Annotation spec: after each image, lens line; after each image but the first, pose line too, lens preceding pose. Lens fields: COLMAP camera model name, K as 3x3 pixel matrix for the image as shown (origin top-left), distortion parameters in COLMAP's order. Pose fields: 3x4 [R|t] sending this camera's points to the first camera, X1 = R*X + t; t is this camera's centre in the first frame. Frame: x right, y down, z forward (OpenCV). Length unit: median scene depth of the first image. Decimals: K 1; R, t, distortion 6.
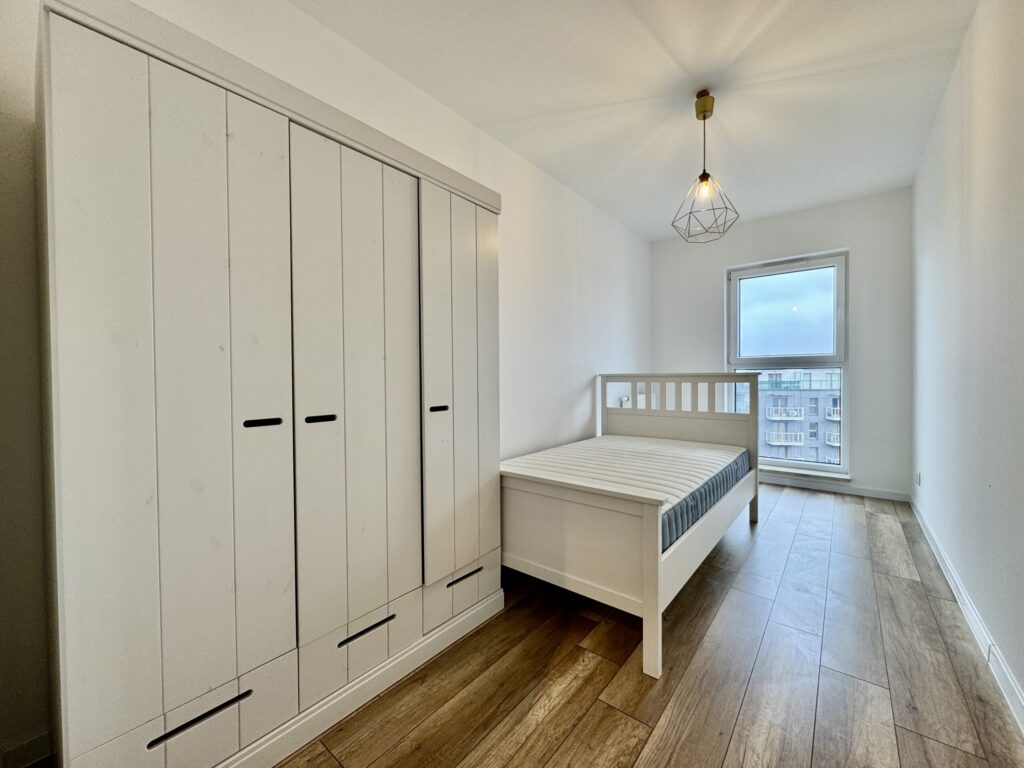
lens RADIAL K [[408.2, 0, 512.3], [0, 408.2, 382.1], [0, 0, 1]] dist [-0.002016, 0.000156]
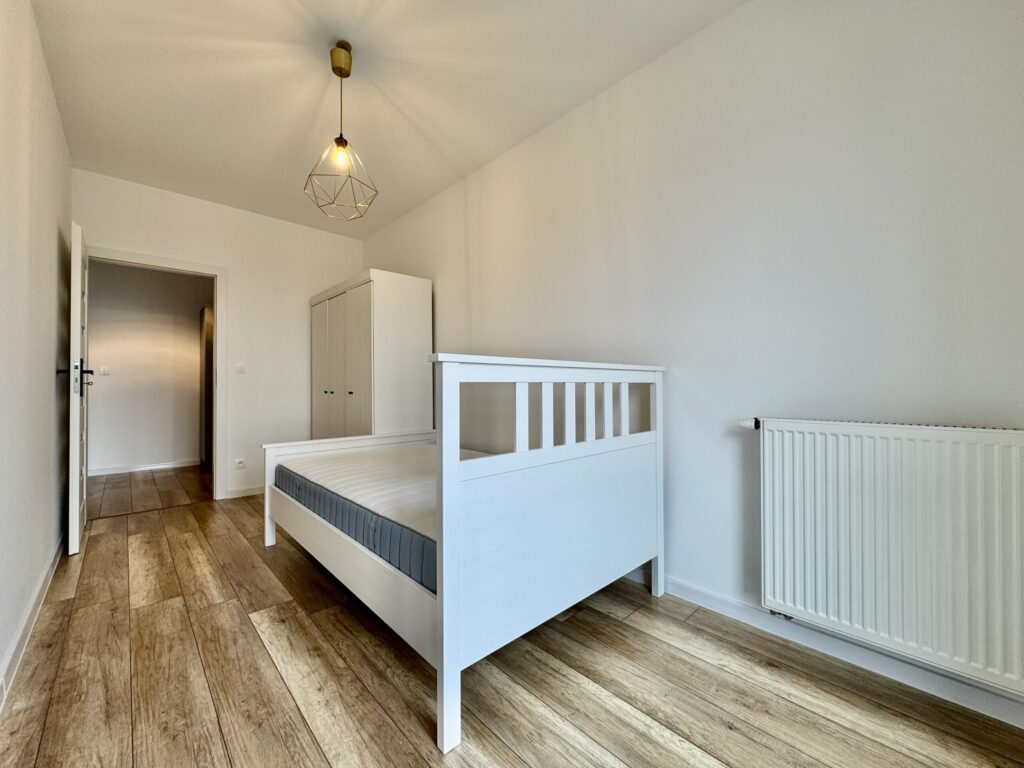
lens RADIAL K [[408.2, 0, 512.3], [0, 408.2, 382.1], [0, 0, 1]] dist [-0.002016, 0.000156]
pose [[-0.123169, 0.000568, -0.992386, 1.683409], [-0.009960, 0.999949, 0.001809, 0.002631], [0.992336, 0.010107, -0.123157, 1.927213]]
